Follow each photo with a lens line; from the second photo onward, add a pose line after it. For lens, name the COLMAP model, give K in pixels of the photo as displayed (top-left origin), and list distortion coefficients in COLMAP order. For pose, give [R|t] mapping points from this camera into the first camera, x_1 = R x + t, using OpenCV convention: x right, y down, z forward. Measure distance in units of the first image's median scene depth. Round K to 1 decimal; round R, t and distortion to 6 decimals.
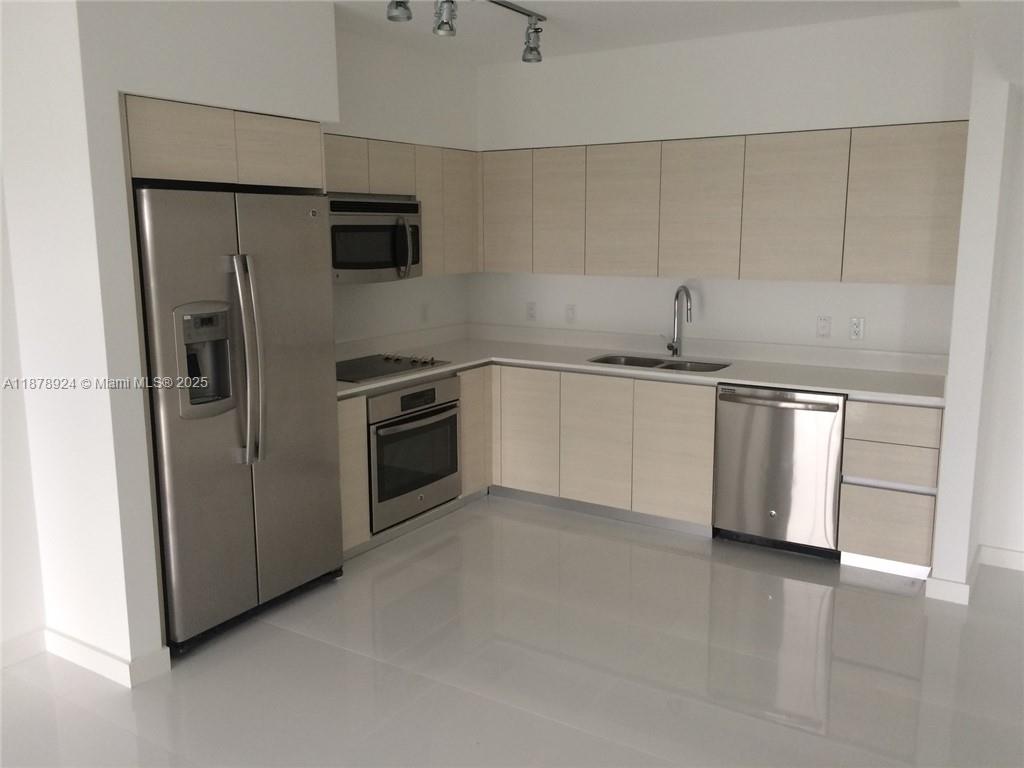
lens RADIAL K [[871.4, 0, 509.4], [0, 871.4, 383.6], [0, 0, 1]] dist [0.015708, -0.017838]
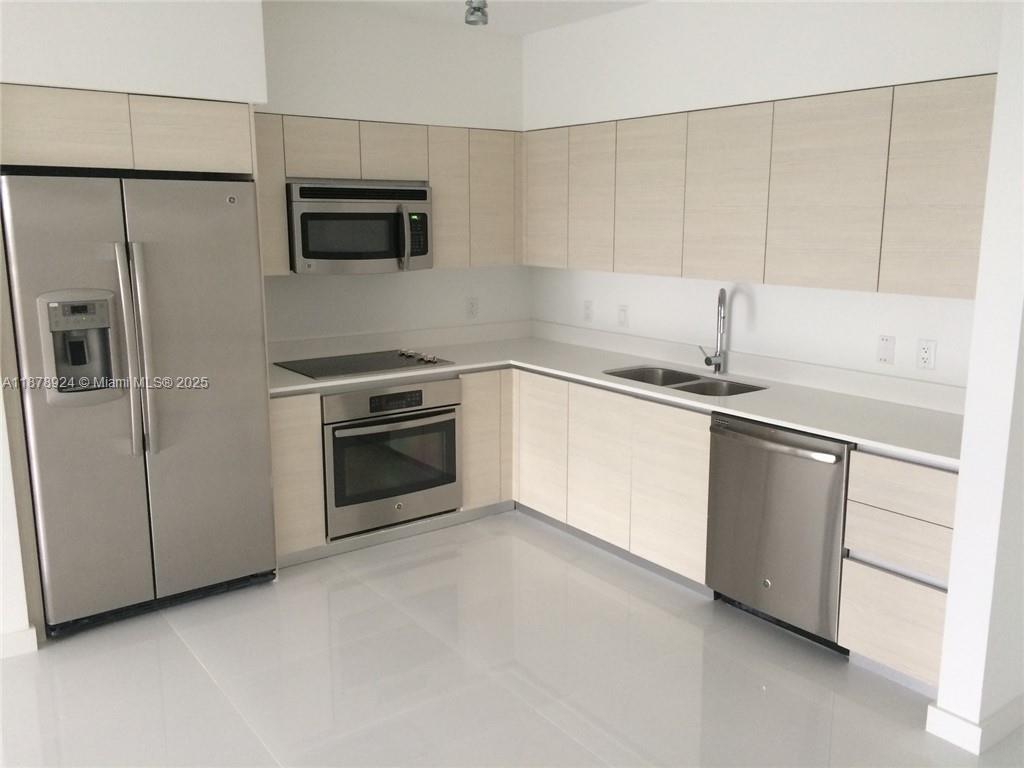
lens RADIAL K [[871.4, 0, 513.4], [0, 871.4, 383.4], [0, 0, 1]] dist [0.015708, -0.017838]
pose [[0.935048, 0.072999, -0.346923, 0.336901], [-0.068132, 0.997332, 0.026223, -0.034132], [0.347912, -0.000883, 0.937527, 0.175473]]
